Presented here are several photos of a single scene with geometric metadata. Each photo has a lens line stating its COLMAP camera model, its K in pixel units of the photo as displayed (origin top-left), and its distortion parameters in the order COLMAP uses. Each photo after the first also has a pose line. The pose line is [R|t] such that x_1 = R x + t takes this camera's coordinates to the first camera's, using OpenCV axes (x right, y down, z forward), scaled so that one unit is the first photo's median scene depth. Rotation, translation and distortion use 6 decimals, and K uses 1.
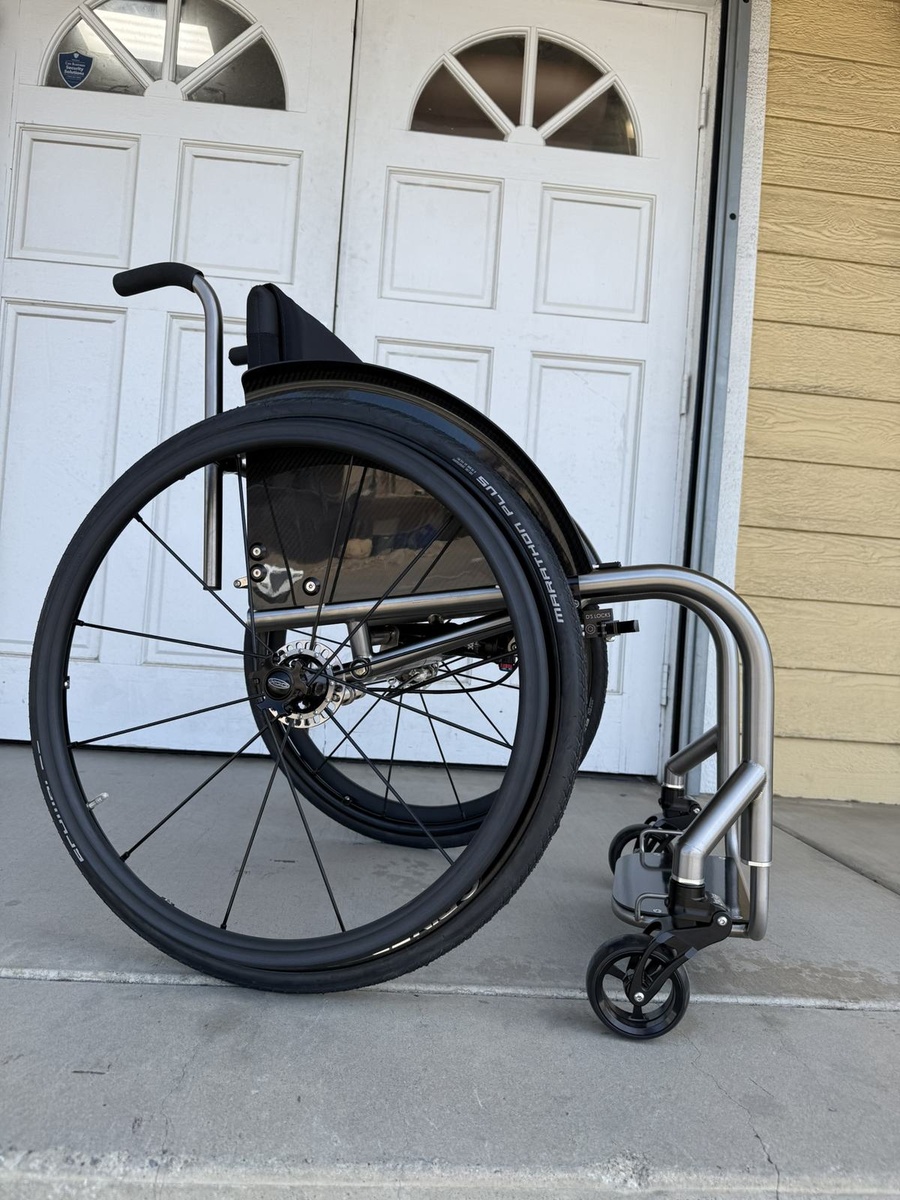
lens RADIAL K [[851.2, 0, 439.5], [0, 851.2, 597.2], [0, 0, 1]] dist [0.015013, -0.020566]
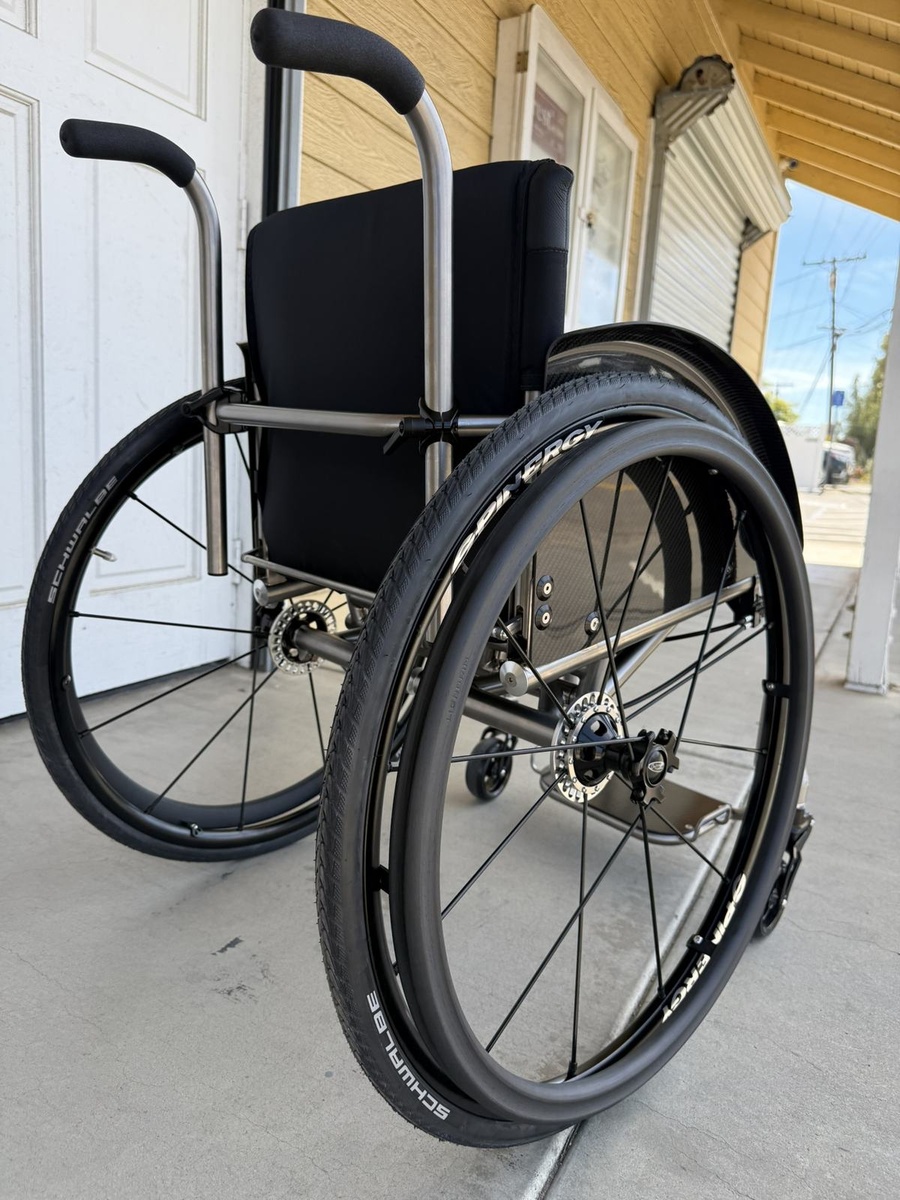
lens RADIAL K [[860.8, 0, 442.5], [0, 860.8, 595.1], [0, 0, 1]] dist [0.001169, -0.009387]
pose [[0.545178, -0.179571, 0.818862, -0.380364], [-0.046548, 0.968798, 0.243442, -0.097508], [-0.837027, -0.170836, 0.519808, 0.319552]]
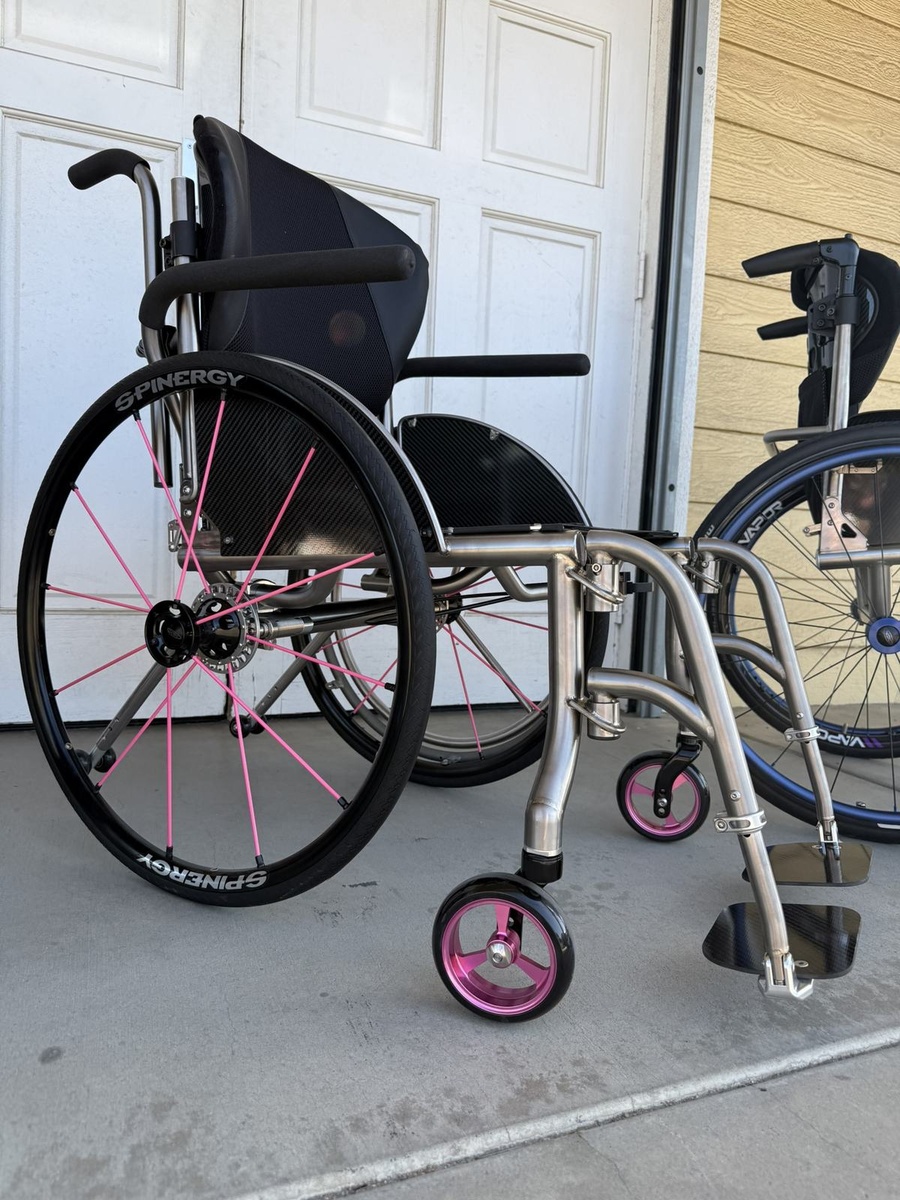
lens RADIAL K [[852.7, 0, 443.9], [0, 852.7, 595.5], [0, 0, 1]] dist [0.002972, -0.010845]
pose [[0.949173, -0.050120, 0.310738, -0.201810], [0.014592, 0.993186, 0.115622, -0.012532], [-0.314416, -0.105211, 0.943437, 0.190578]]
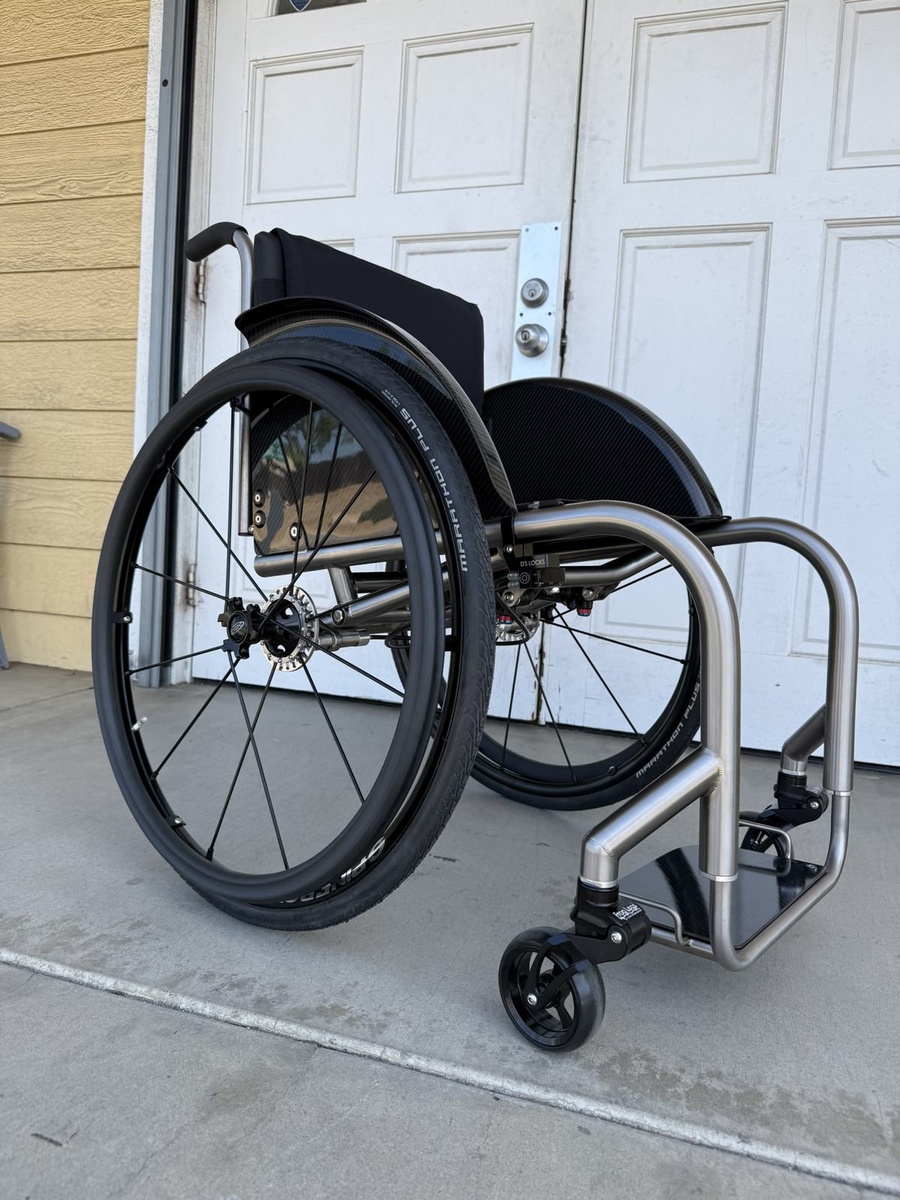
lens RADIAL K [[853.8, 0, 452.6], [0, 853.8, 588.6], [0, 0, 1]] dist [0.005771, -0.011363]
pose [[0.927144, 0.010097, -0.374568, 0.088744], [0.014288, 0.997957, 0.062268, -0.009848], [0.374432, -0.063083, 0.925106, 0.136089]]
